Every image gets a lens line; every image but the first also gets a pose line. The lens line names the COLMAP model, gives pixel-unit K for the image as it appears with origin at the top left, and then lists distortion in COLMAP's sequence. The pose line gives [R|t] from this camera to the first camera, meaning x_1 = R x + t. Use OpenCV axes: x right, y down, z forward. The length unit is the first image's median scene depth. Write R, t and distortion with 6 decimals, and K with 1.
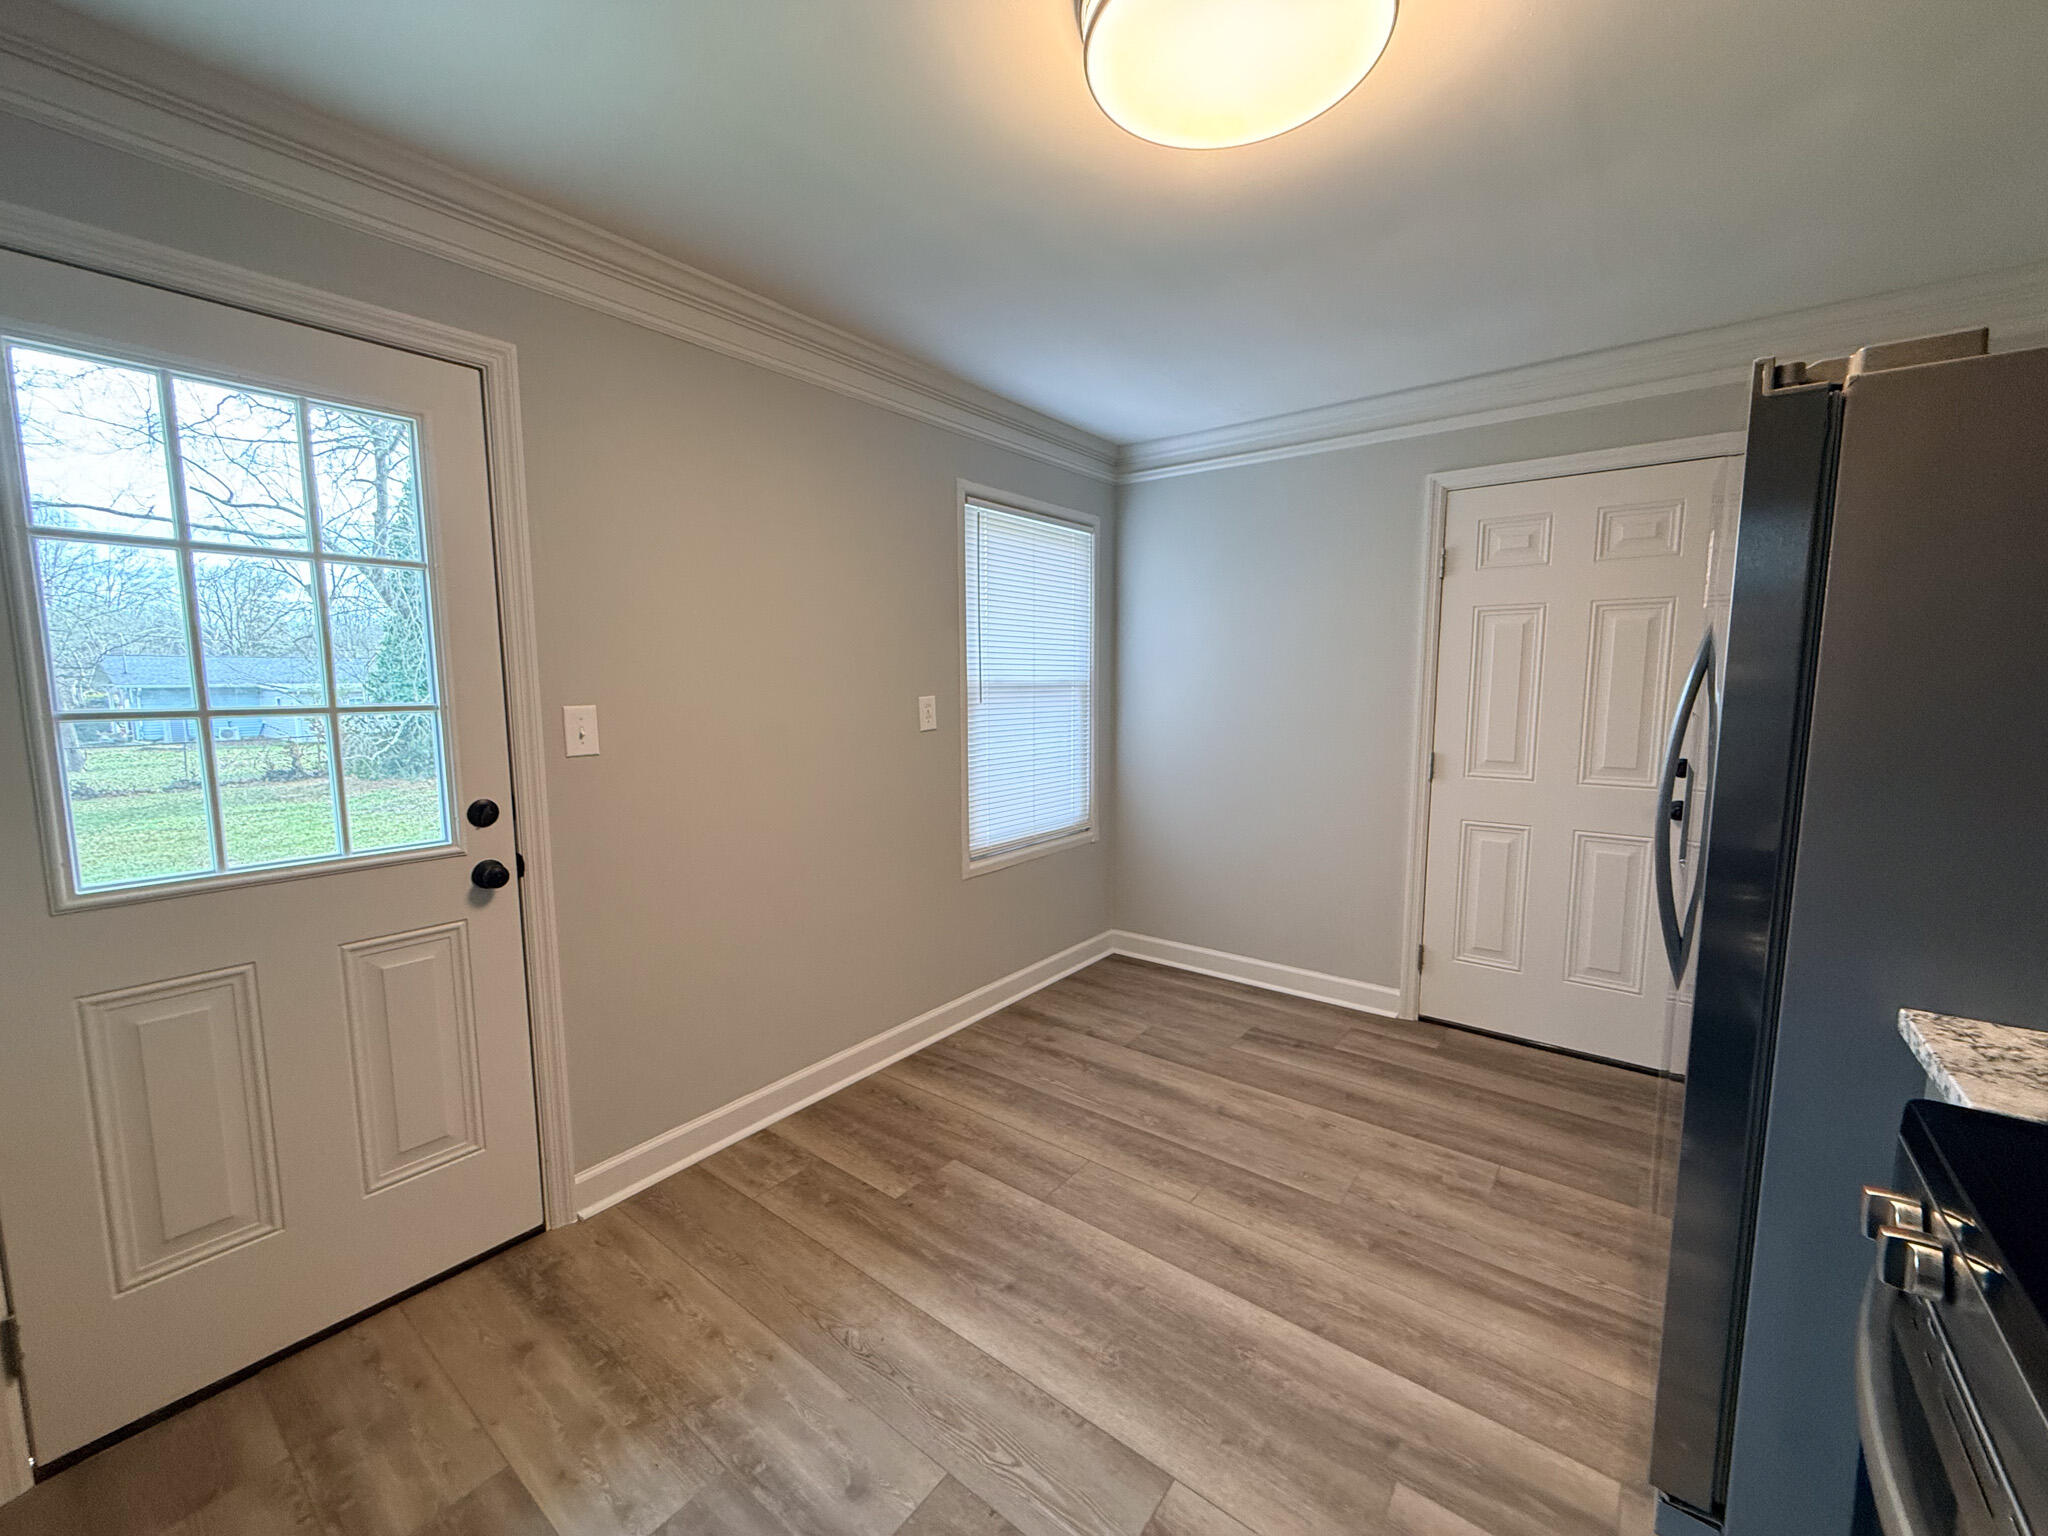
lens RADIAL K [[817.2, 0, 1016.8], [0, 817.2, 771.7], [0, 0, 1]] dist [-0.000291, 0.000247]
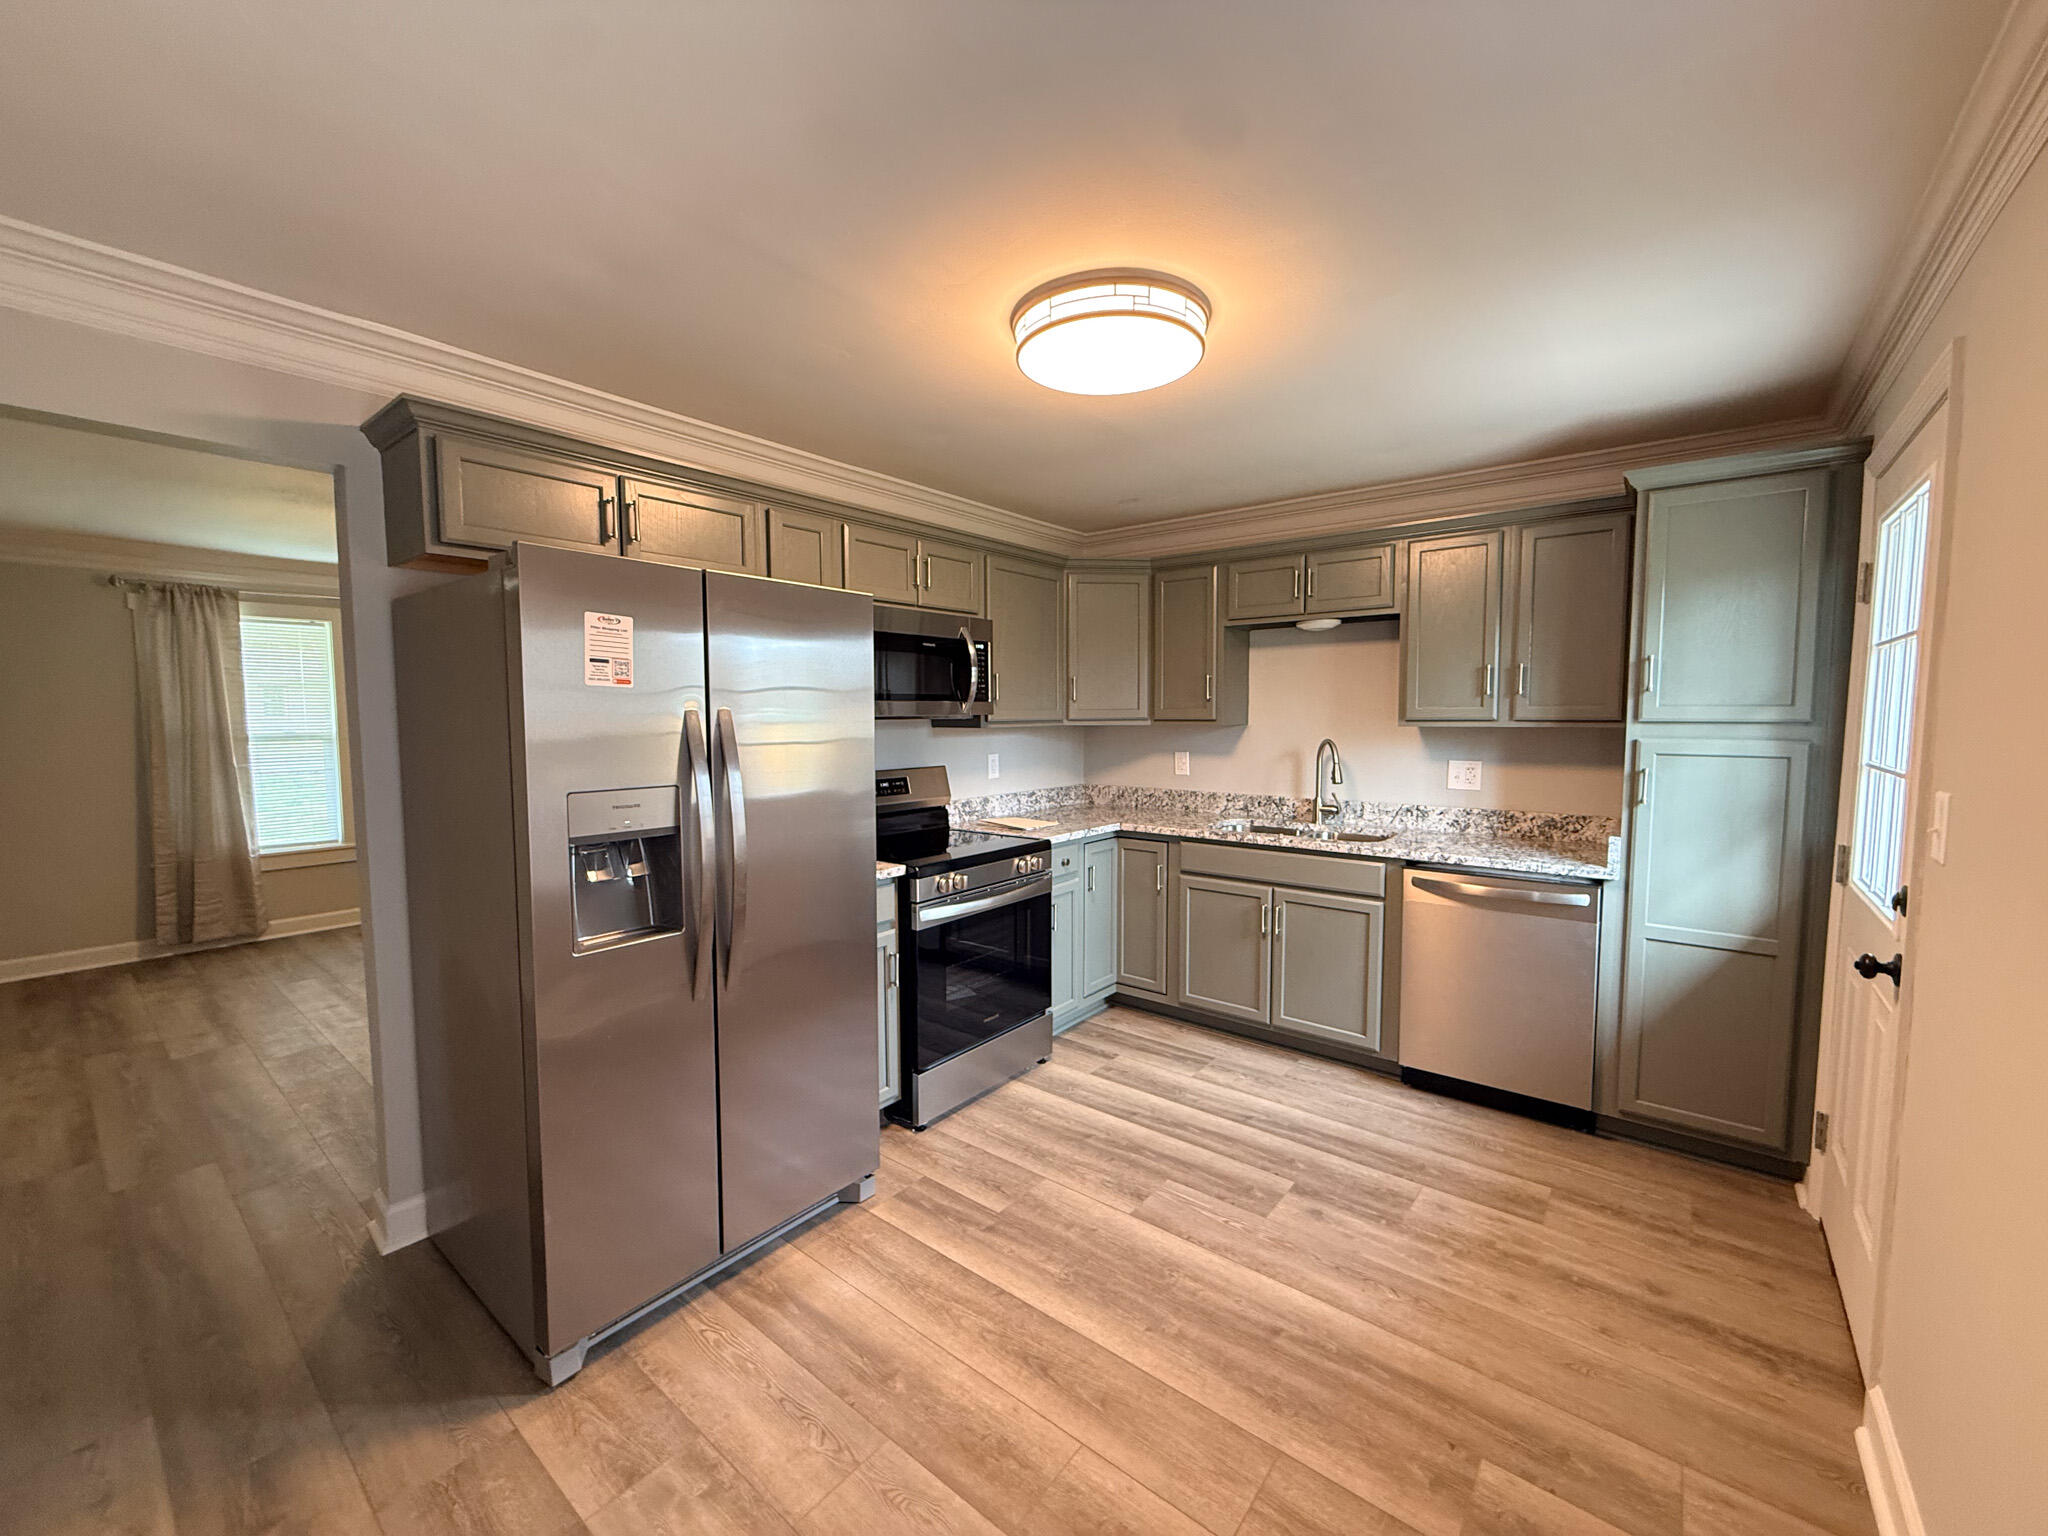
lens RADIAL K [[817.2, 0, 1016.8], [0, 817.2, 771.7], [0, 0, 1]] dist [-0.000291, 0.000247]
pose [[-0.999851, 0.006038, 0.016201, 0.311887], [0.008982, 0.982065, 0.188326, -0.278830], [-0.014774, 0.188444, -0.981973, 1.975769]]
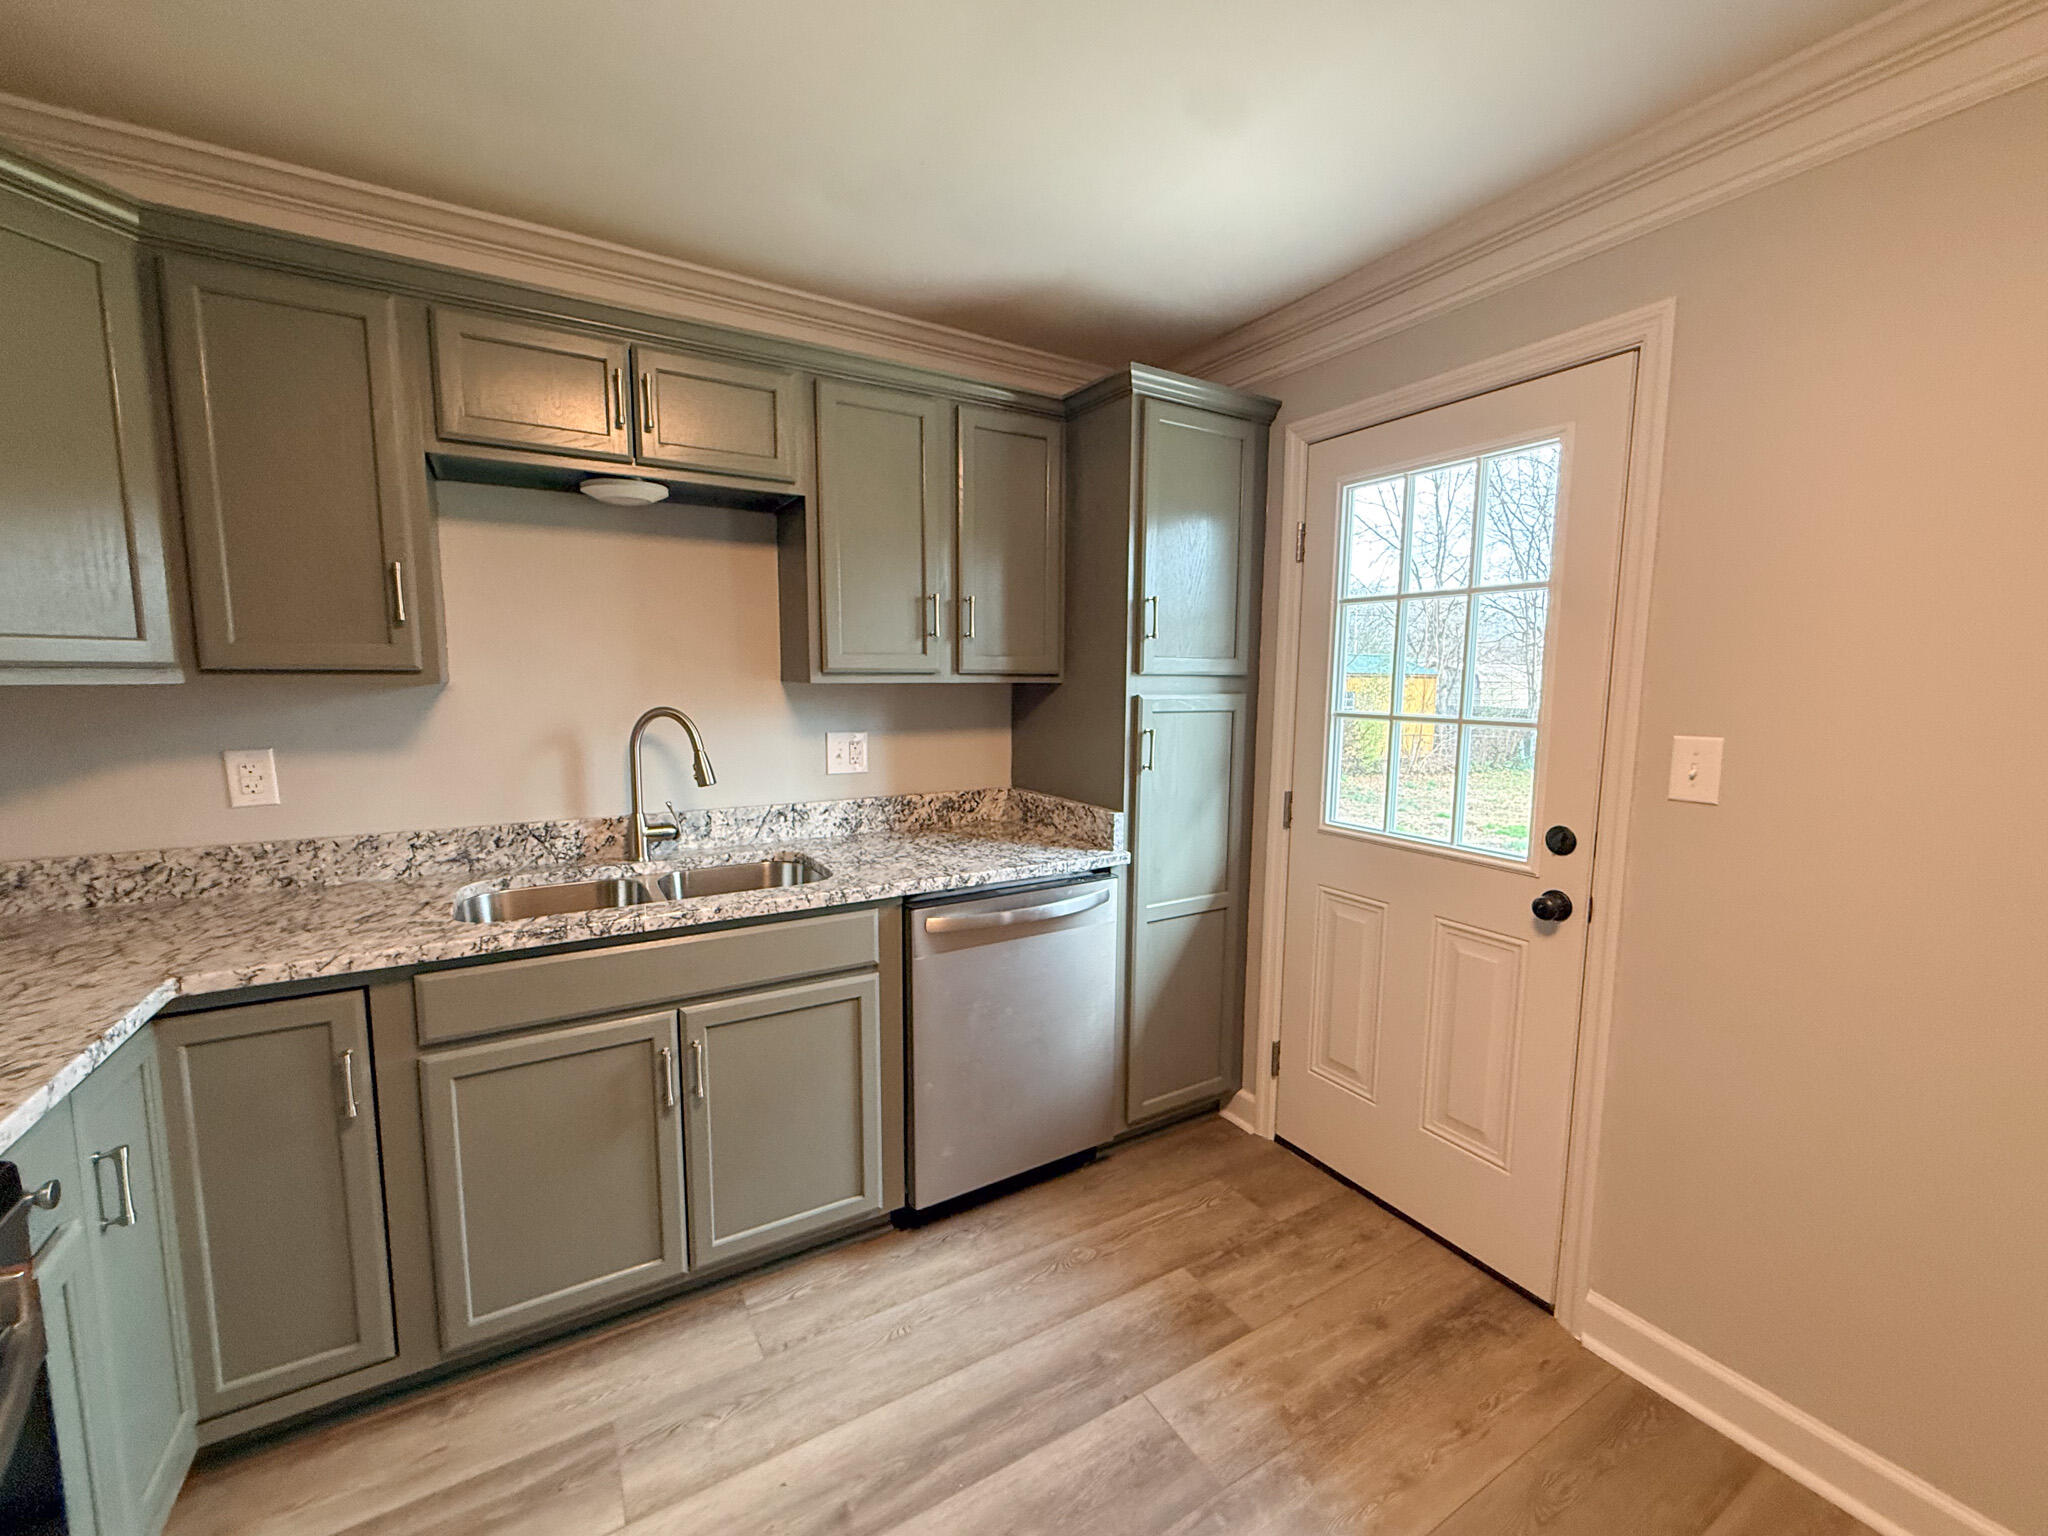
lens RADIAL K [[834.2, 0, 1035.3], [0, 834.2, 770.4], [0, 0, 1]] dist [-0.000681, 0.000035]
pose [[-0.352503, 0.106153, -0.929770, 0.470702], [-0.113731, 0.981321, 0.155158, -0.115328], [0.928874, 0.160437, -0.333846, 0.794149]]
